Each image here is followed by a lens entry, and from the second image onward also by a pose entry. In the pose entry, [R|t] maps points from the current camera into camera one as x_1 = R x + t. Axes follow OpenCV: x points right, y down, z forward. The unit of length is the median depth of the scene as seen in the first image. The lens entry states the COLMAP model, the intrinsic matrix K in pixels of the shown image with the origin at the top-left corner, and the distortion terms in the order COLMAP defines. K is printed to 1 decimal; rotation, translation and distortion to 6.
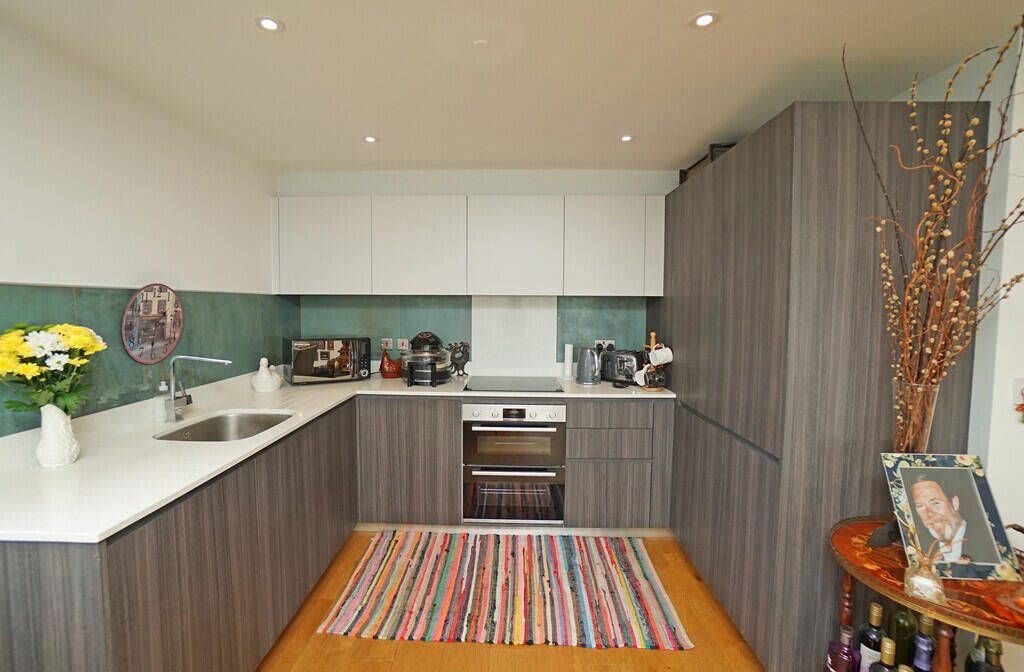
lens RADIAL K [[447.8, 0, 505.8], [0, 447.8, 333.8], [0, 0, 1]] dist [-0.019041, -0.000077]
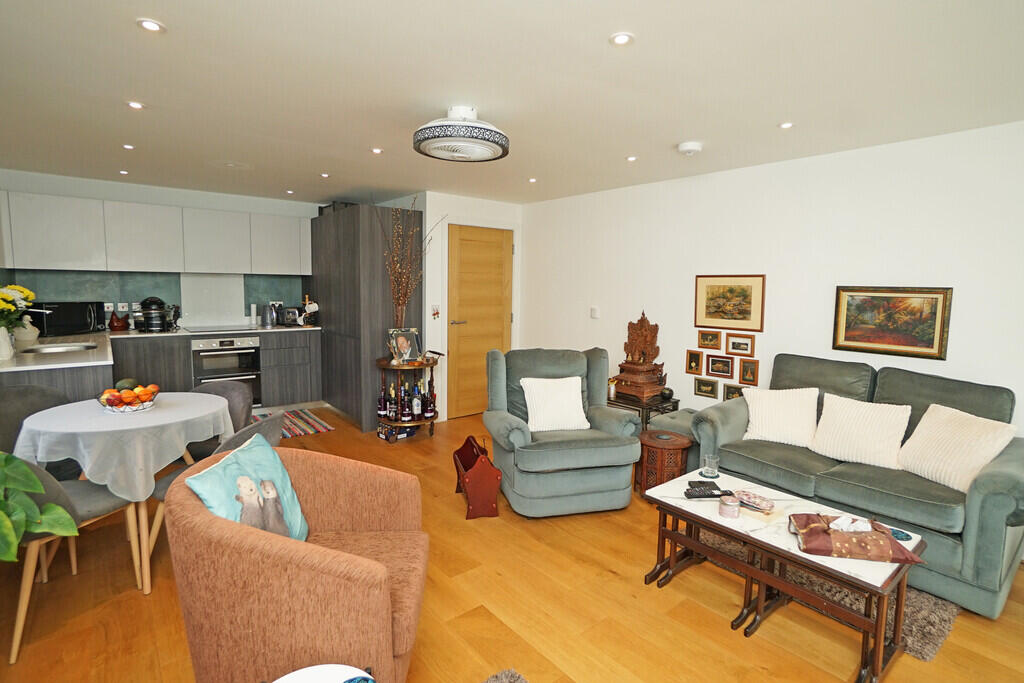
lens RADIAL K [[497.7, 0, 508.6], [0, 497.7, 340.9], [0, 0, 1]] dist [-0.036701, -0.000599]
pose [[0.750686, -0.064194, 0.657533, -0.393298], [0.030645, 0.997580, 0.062406, 0.083023], [-0.659948, -0.026698, 0.750837, -1.068562]]
